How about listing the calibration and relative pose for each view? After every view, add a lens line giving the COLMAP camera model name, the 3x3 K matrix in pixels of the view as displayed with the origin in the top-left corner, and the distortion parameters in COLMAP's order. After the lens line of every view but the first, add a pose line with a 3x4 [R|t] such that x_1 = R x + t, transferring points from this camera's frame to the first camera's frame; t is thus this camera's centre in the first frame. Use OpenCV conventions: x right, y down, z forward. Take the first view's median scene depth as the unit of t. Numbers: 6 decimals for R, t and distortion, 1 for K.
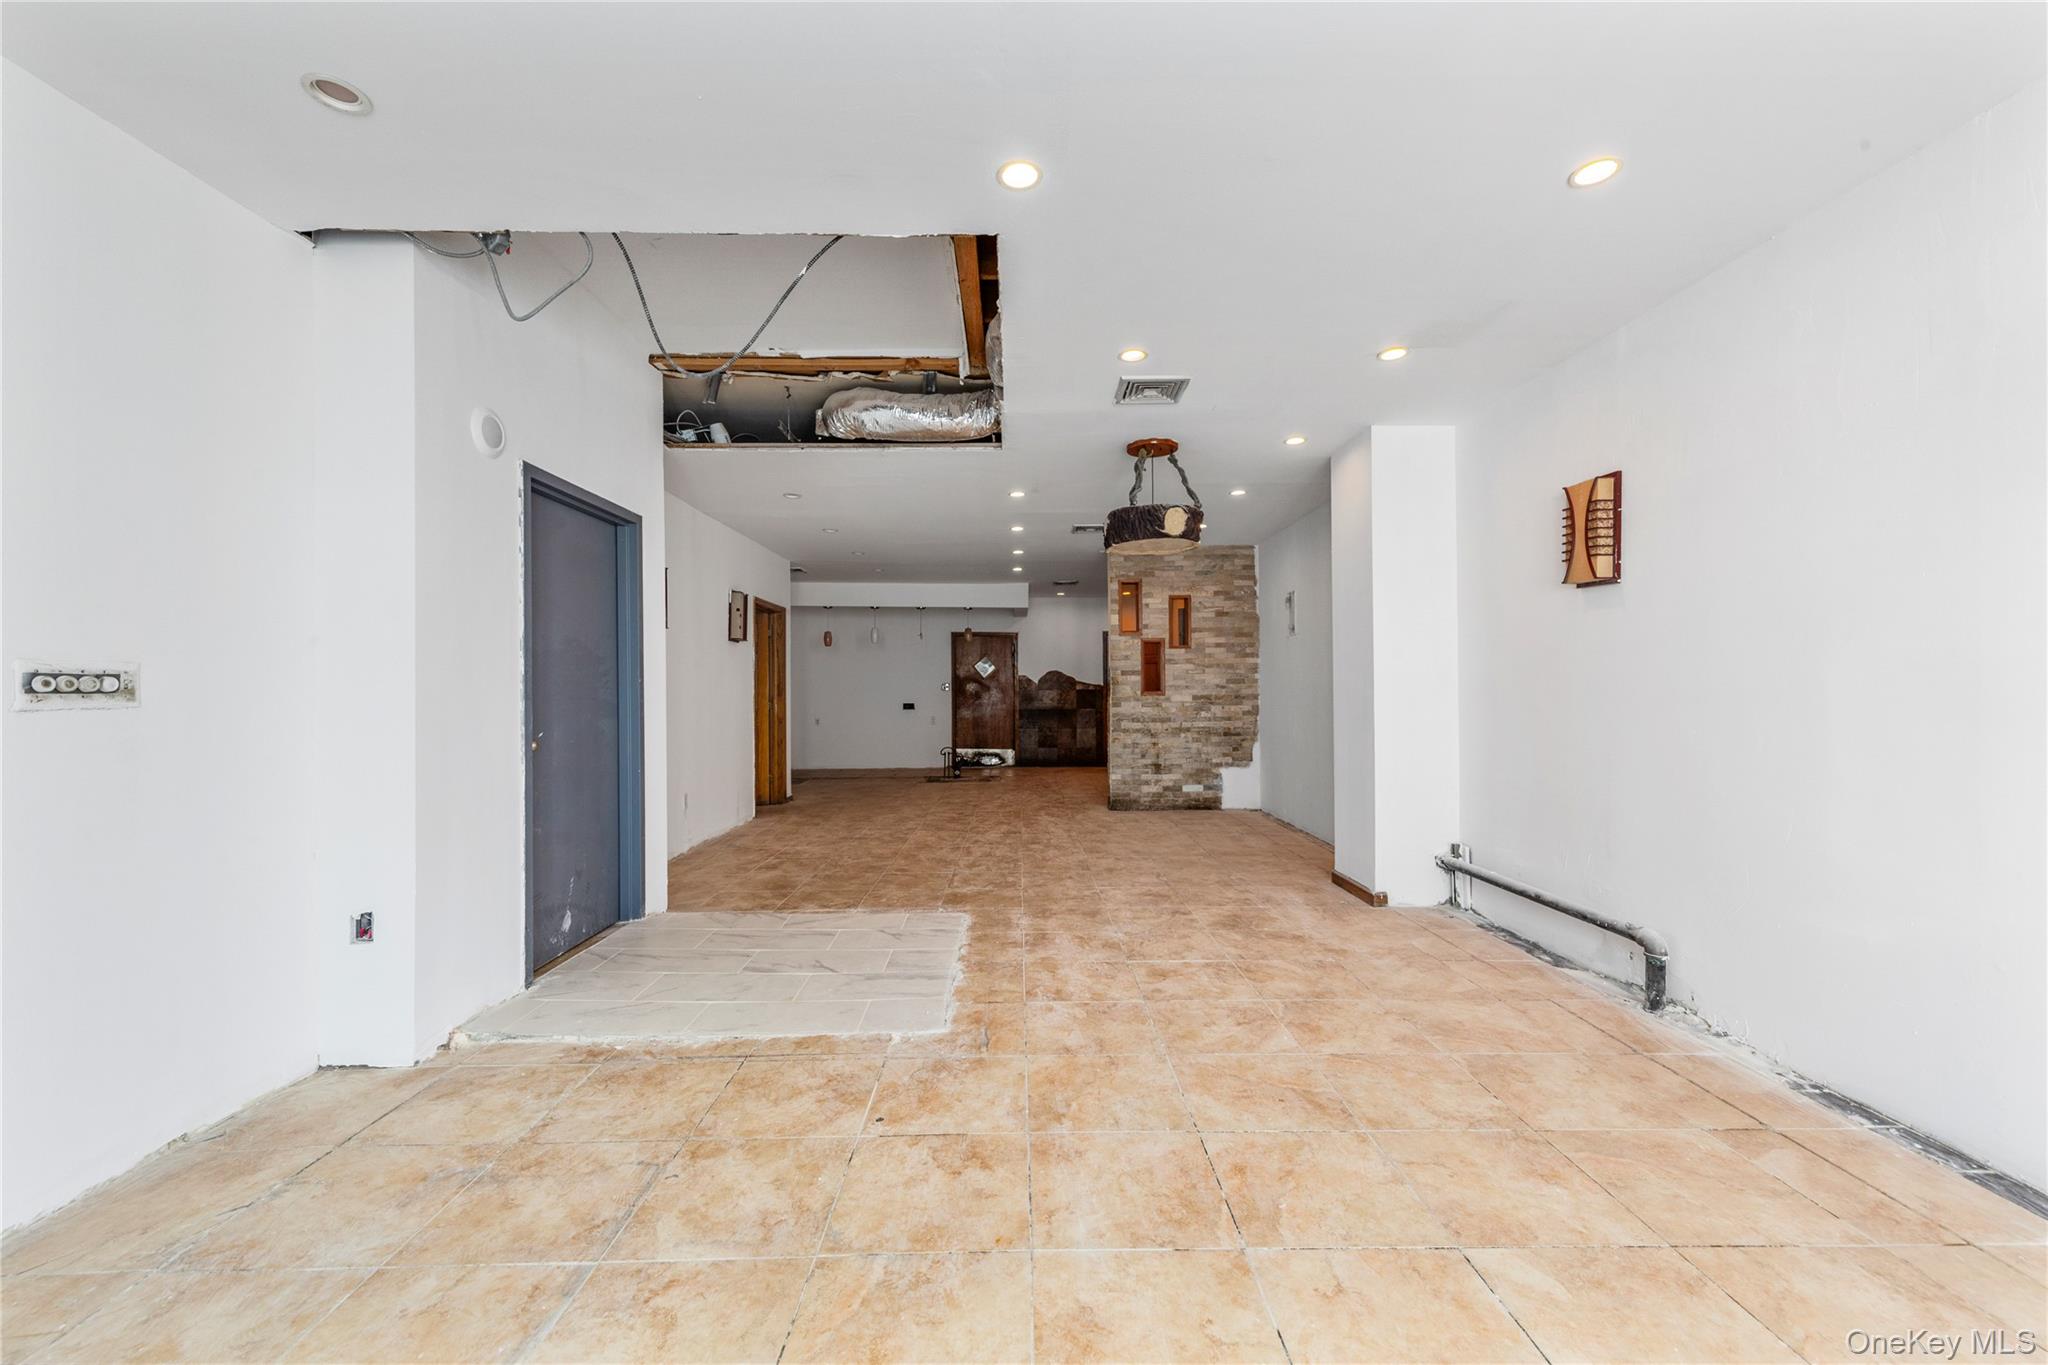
lens RADIAL K [[817.6, 0, 1024.0], [0, 817.6, 682.5], [0, 0, 1]] dist [0.010079, -0.000158]
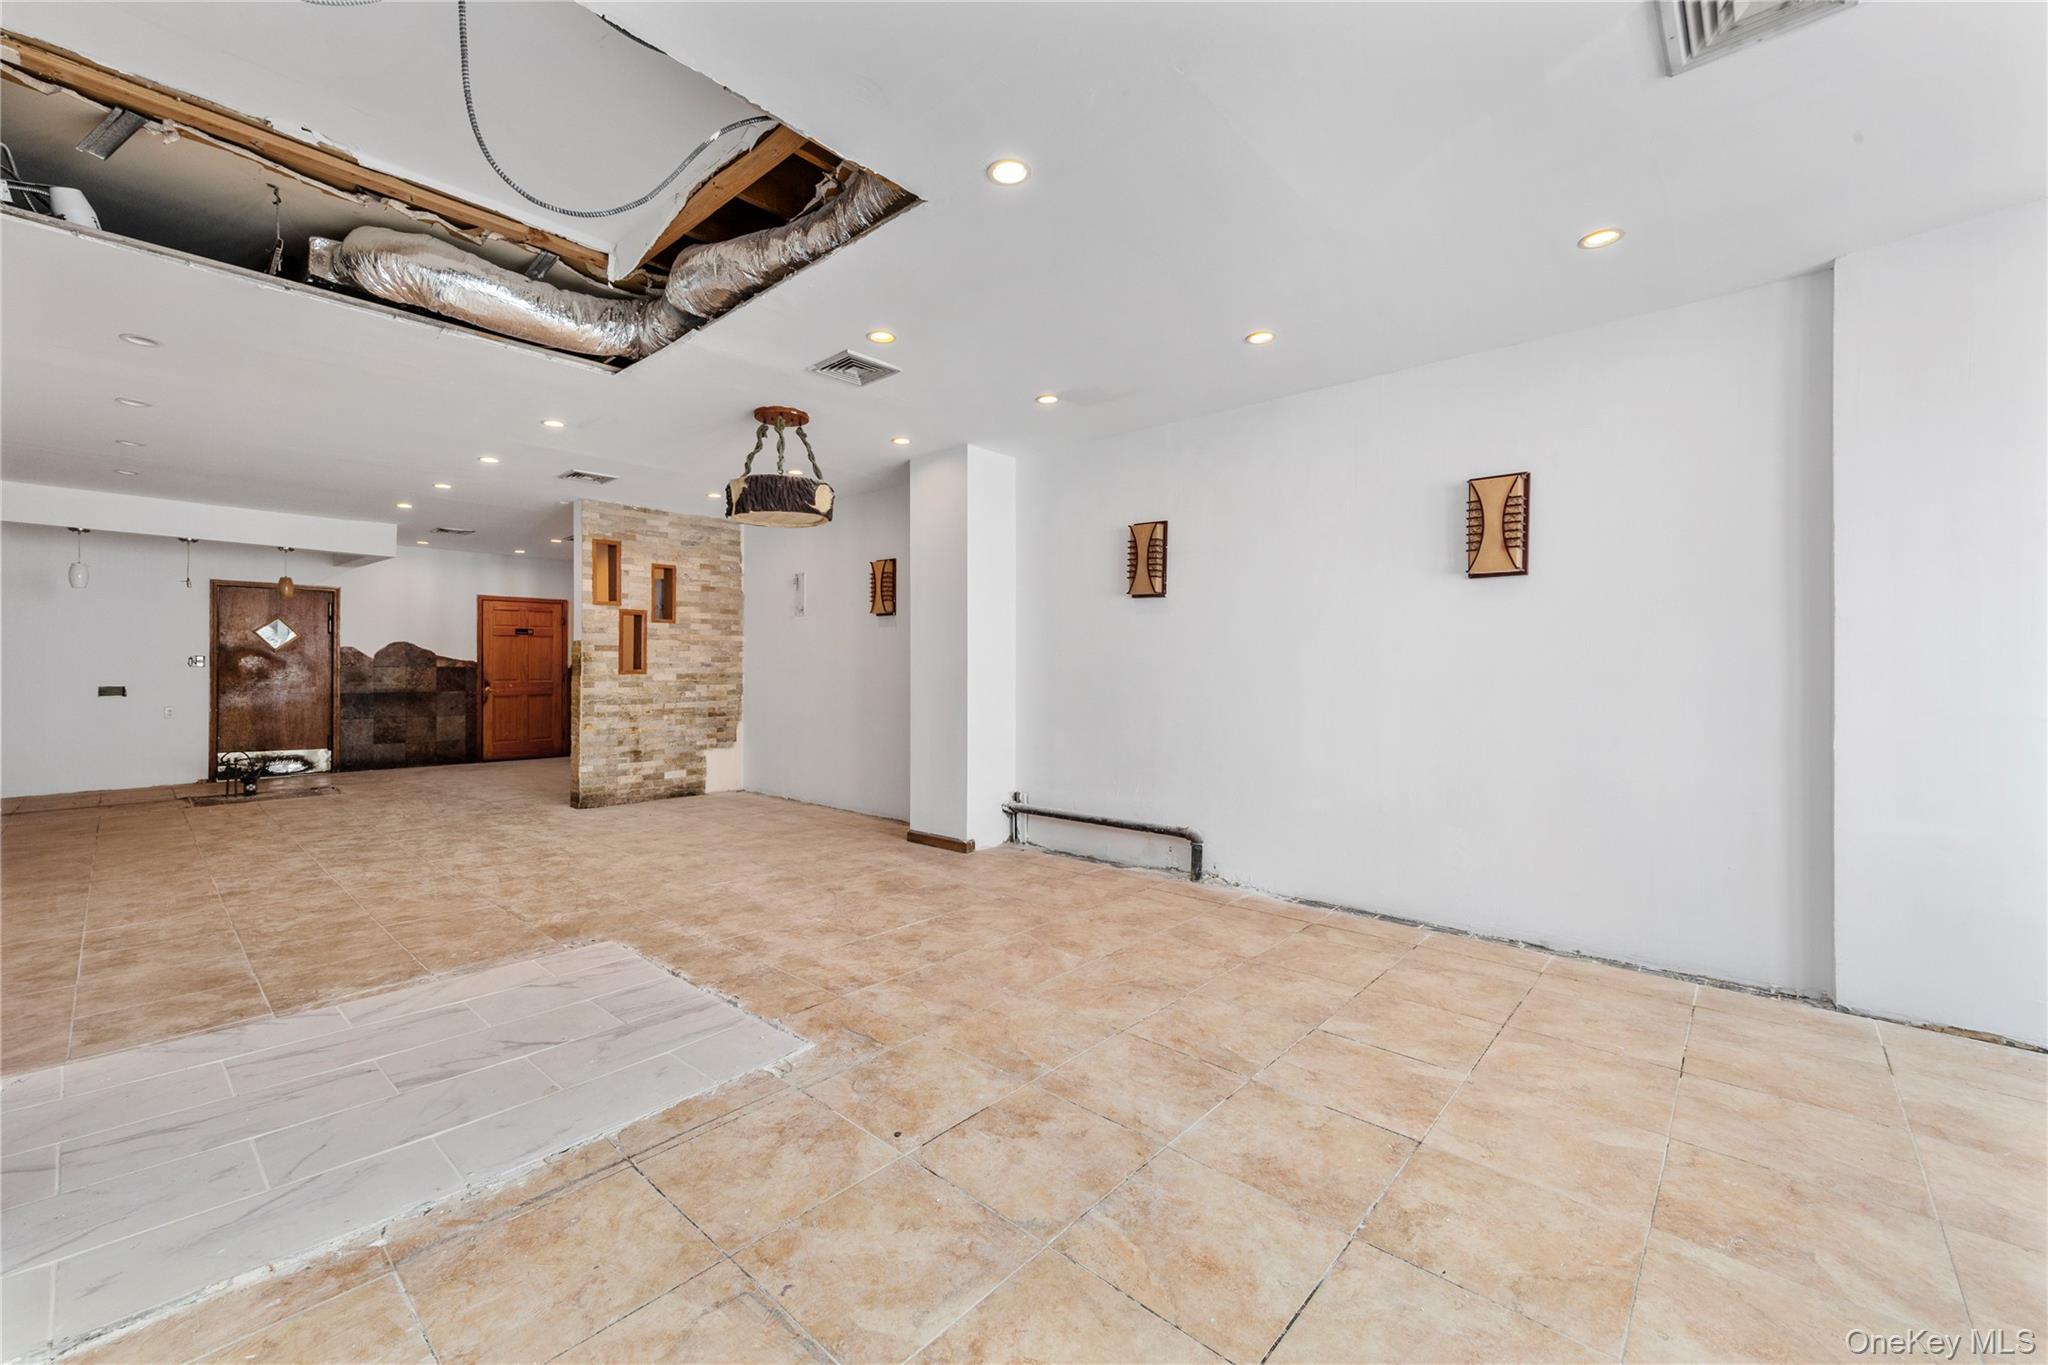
lens RADIAL K [[823.8, 0, 1025.3], [0, 823.8, 663.8], [0, 0, 1]] dist [0.008735, -0.000376]
pose [[0.674043, 0.011067, 0.738609, -0.363181], [-0.012264, 0.999918, -0.003791, 0.004732], [-0.738590, -0.006503, 0.674123, 0.131188]]
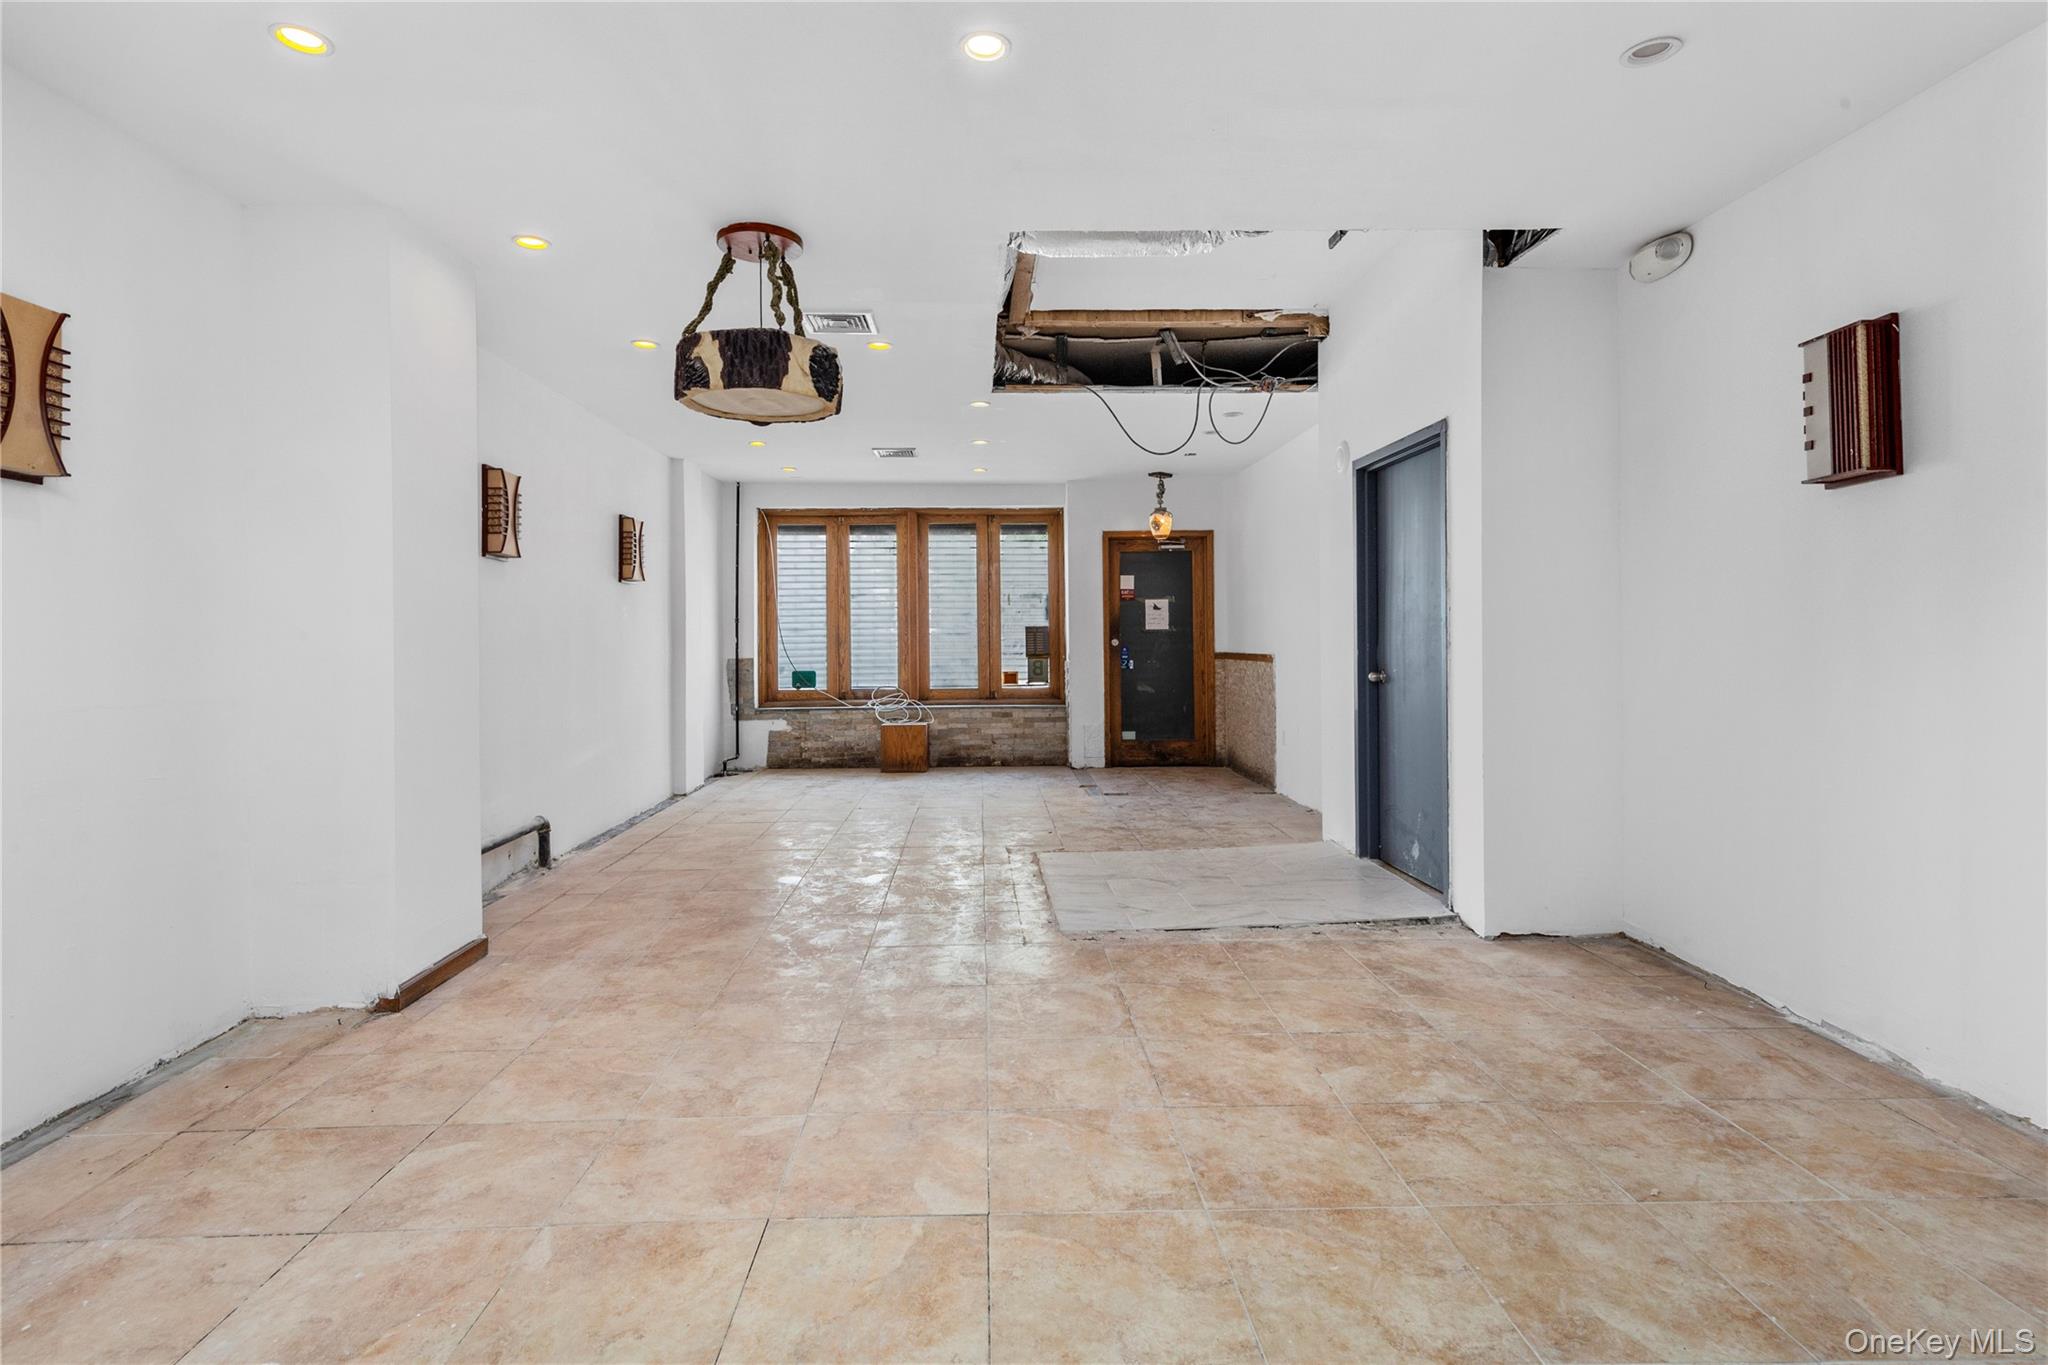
lens RADIAL K [[1002.6, 0, 1021.1], [0, 1002.6, 641.9], [0, 0, 1]] dist [0.015573, -0.006388]
pose [[-0.999504, 0.016457, -0.026849, -0.012119], [0.016604, 0.999848, -0.005276, 0.016183], [0.026758, -0.005719, -0.999626, 1.740508]]
